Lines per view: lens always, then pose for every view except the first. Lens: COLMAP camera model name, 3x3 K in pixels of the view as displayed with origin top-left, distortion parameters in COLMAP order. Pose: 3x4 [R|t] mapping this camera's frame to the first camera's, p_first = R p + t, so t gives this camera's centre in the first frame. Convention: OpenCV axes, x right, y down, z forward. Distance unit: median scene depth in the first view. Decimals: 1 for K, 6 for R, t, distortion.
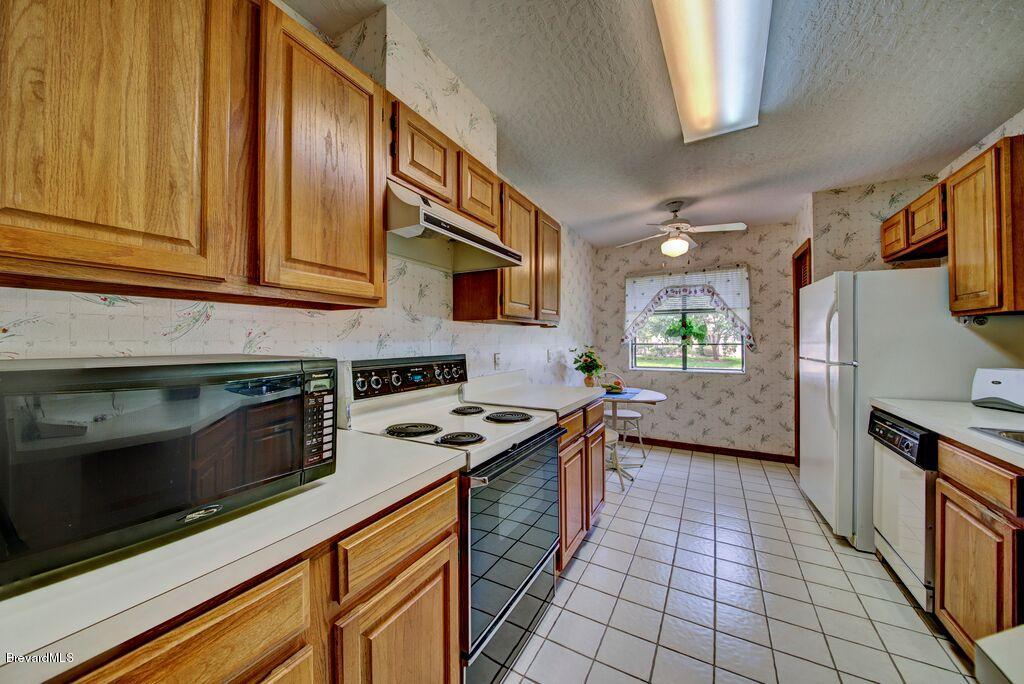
lens RADIAL K [[358.3, 0, 508.4], [0, 358.3, 336.8], [0, 0, 1]] dist [-0.001199, -0.000122]
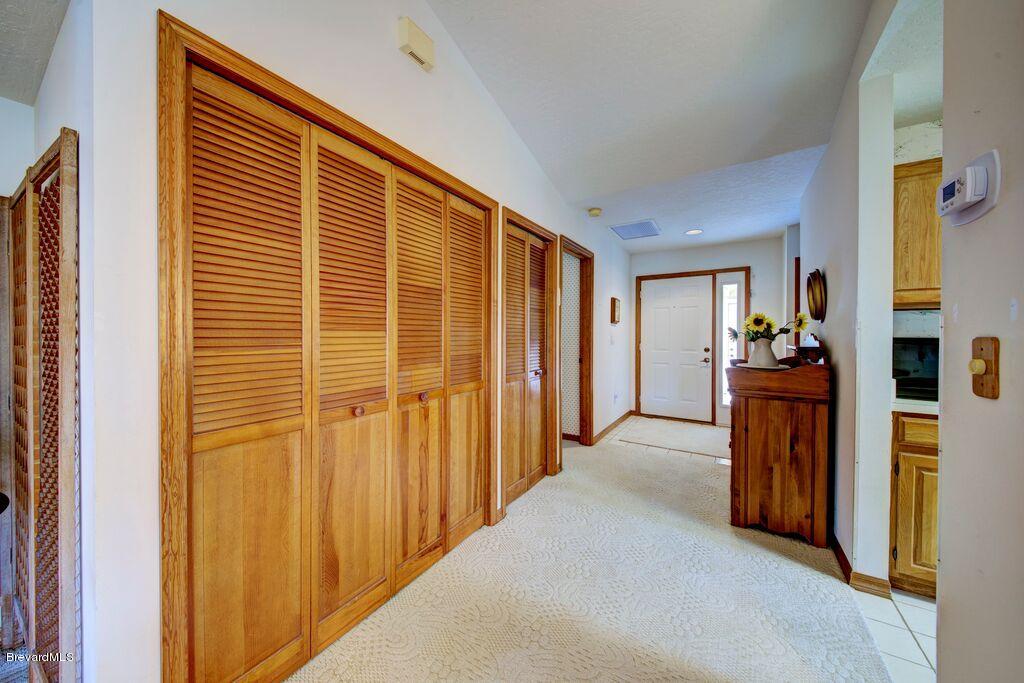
lens RADIAL K [[358.3, 0, 504.6], [0, 358.3, 338.6], [0, 0, 1]] dist [-0.001199, -0.000122]
pose [[-0.053166, -0.002159, -0.998583, 1.794828], [0.014971, 0.999884, -0.002959, 0.030920], [0.998473, -0.015107, -0.053128, -2.132817]]
